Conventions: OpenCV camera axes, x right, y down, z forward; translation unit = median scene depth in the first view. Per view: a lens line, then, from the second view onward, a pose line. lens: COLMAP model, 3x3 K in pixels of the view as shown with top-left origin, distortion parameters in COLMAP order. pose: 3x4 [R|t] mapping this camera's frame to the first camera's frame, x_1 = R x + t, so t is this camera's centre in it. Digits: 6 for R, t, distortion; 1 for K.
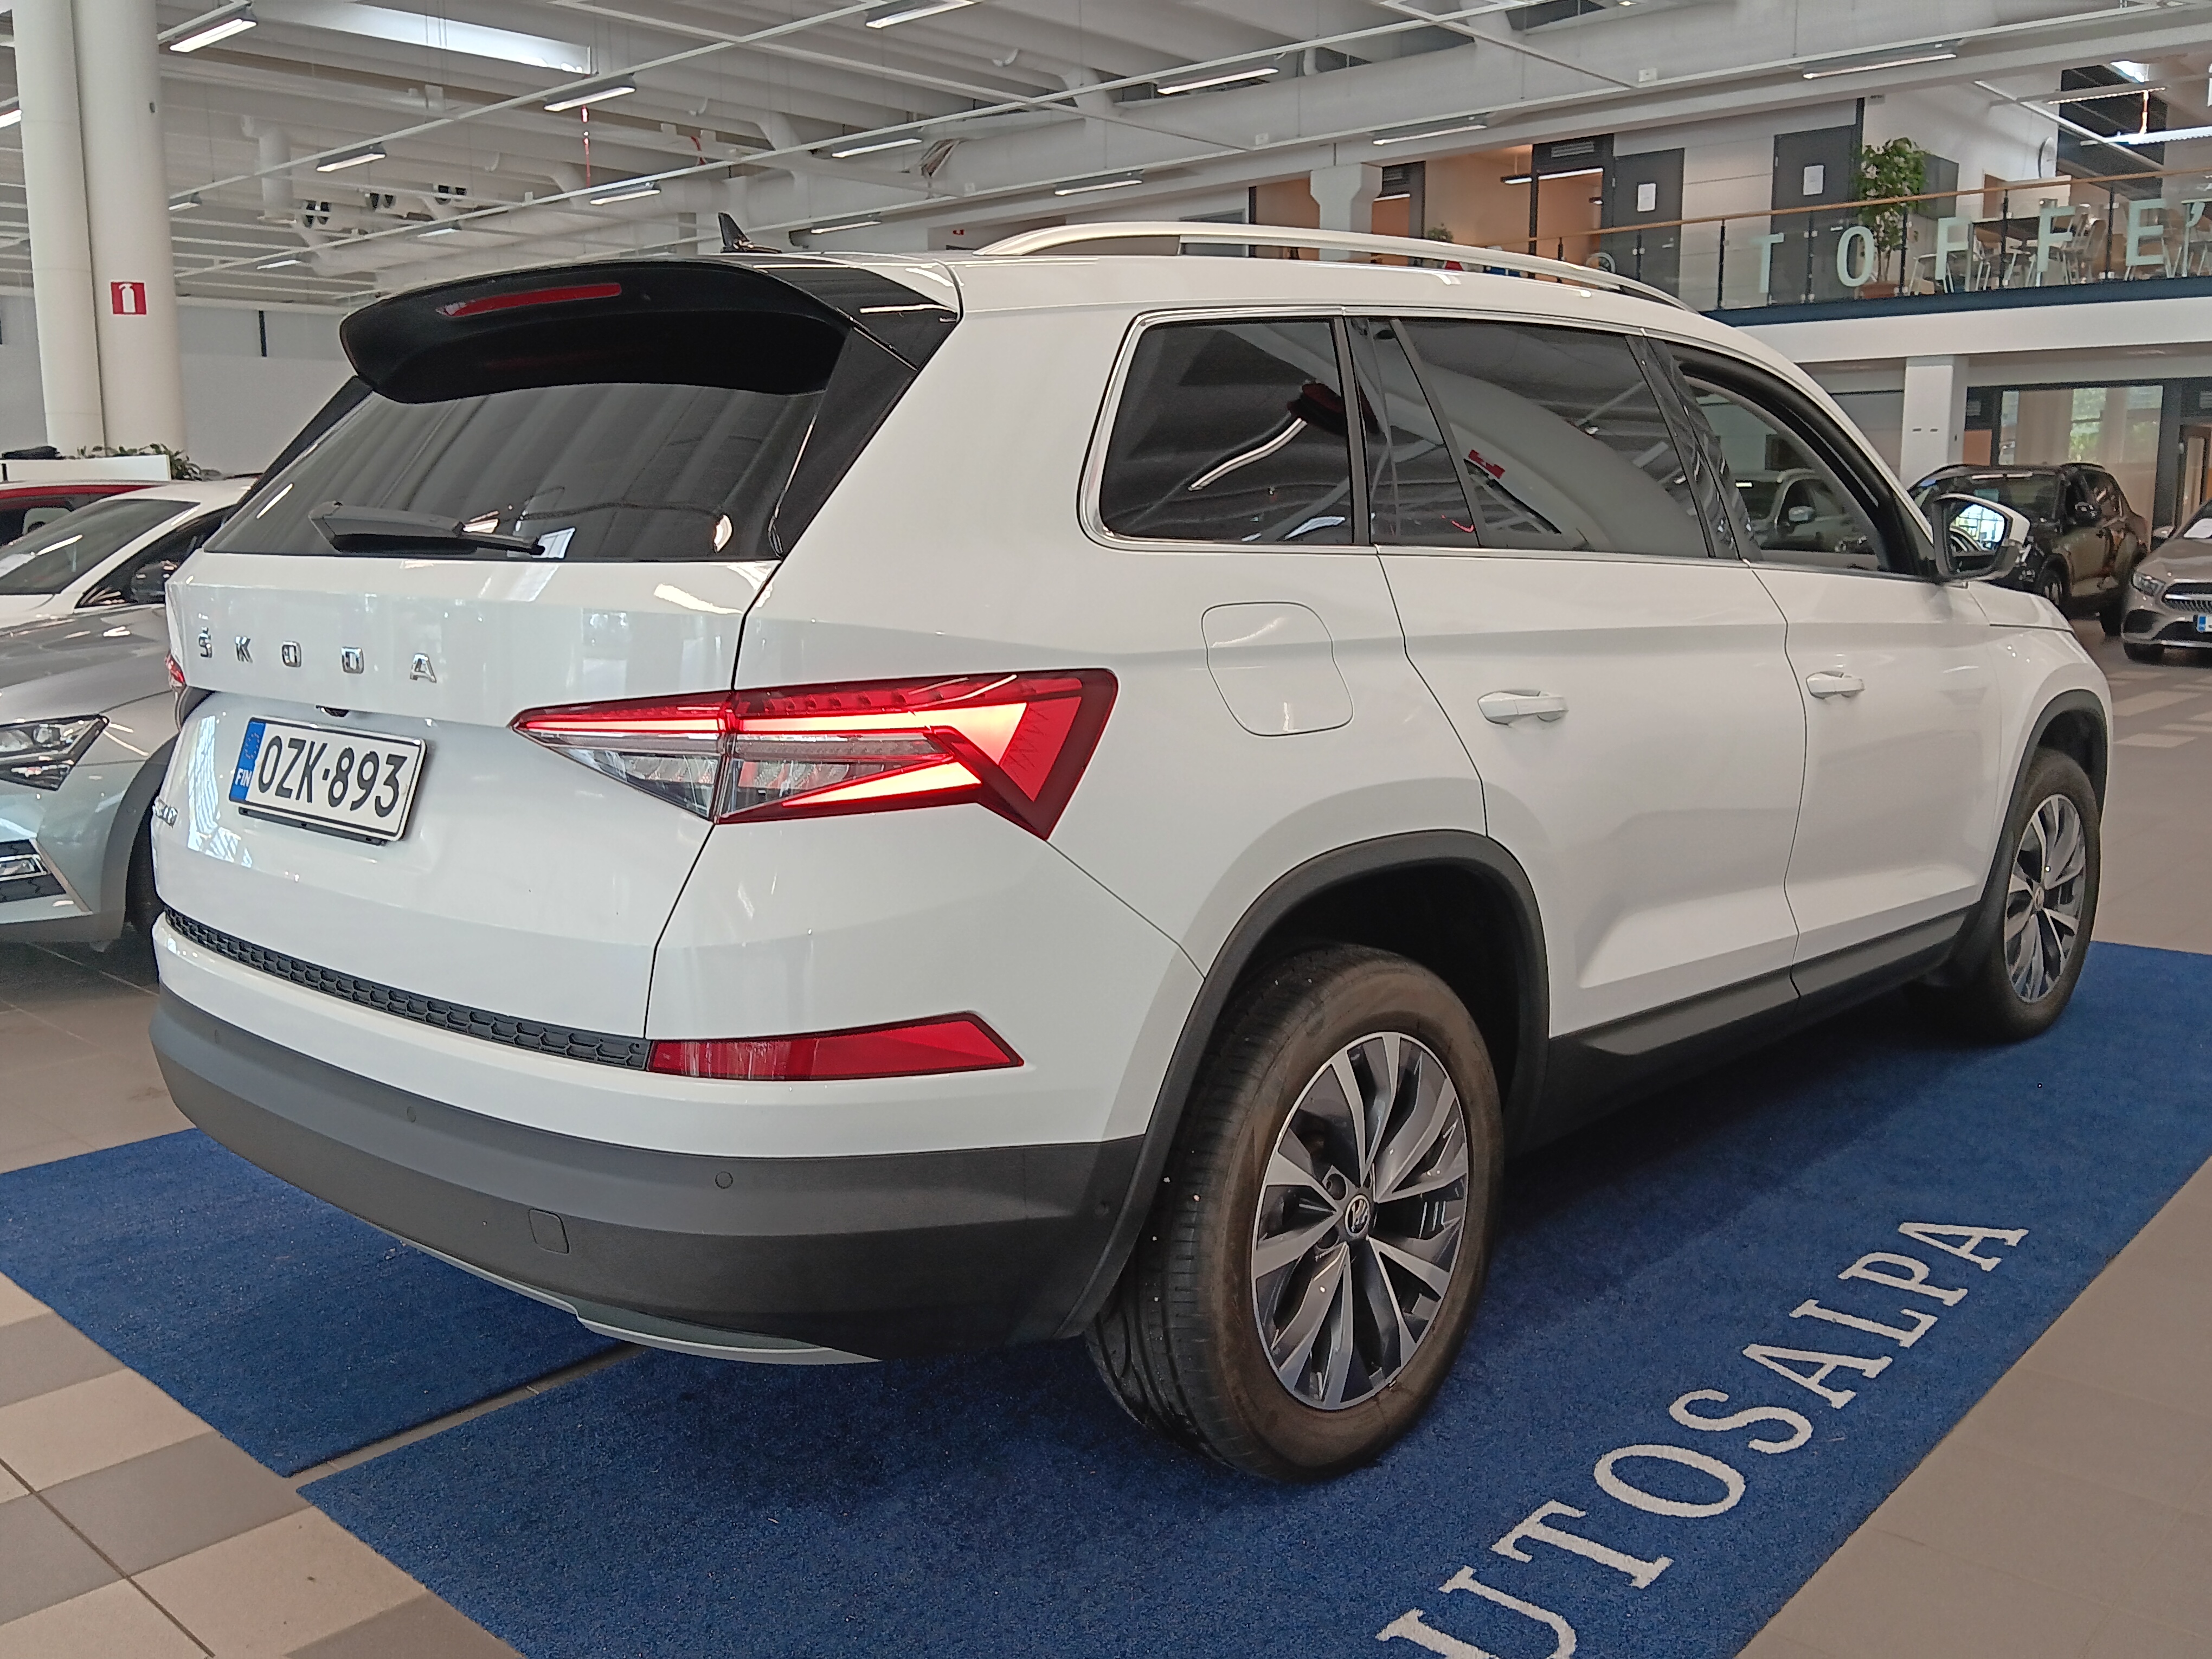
lens RADIAL K [[1894.0, 0, 1121.4], [0, 1894.0, 826.4], [0, 0, 1]] dist [0.130108, -0.244436]
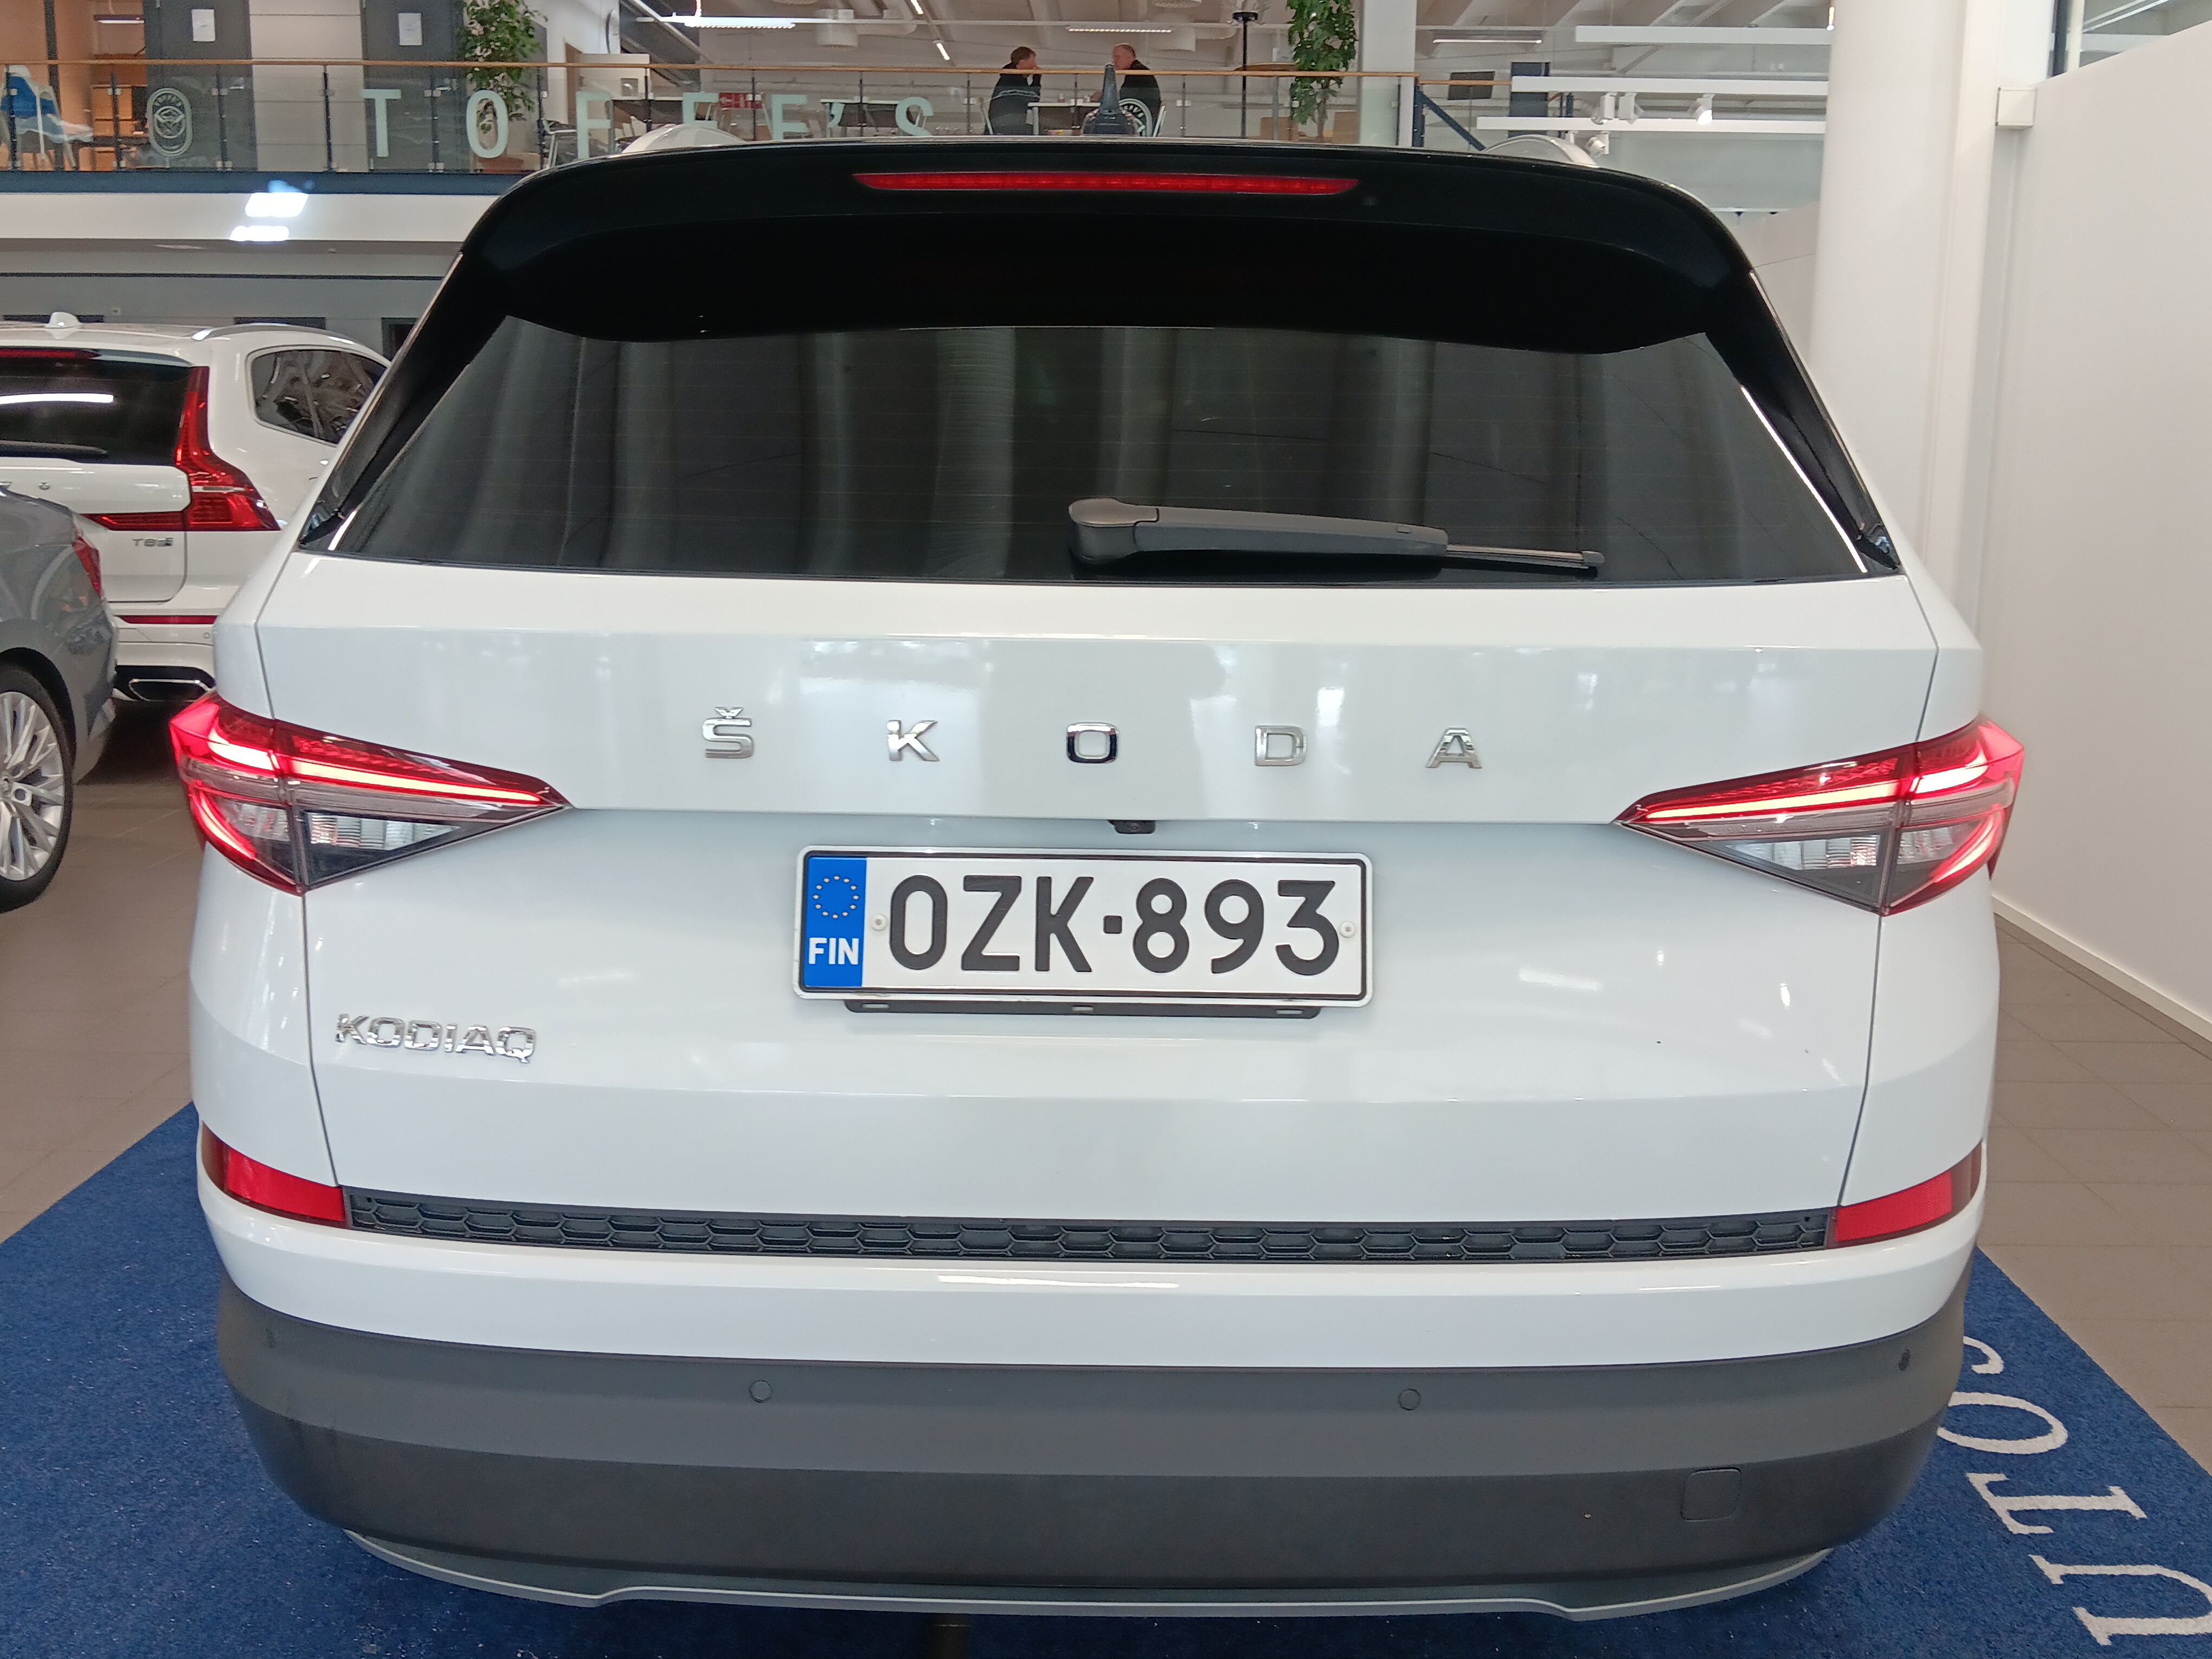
lens RADIAL K [[2138.1, 0, 1229.6], [0, 2138.1, 837.0], [0, 0, 1]] dist [0.112637, -0.250407]
pose [[0.753716, -0.112852, 0.647438, -0.773903], [0.091257, 0.993574, 0.066948, -0.092173], [-0.650833, 0.008623, 0.759172, 0.396305]]
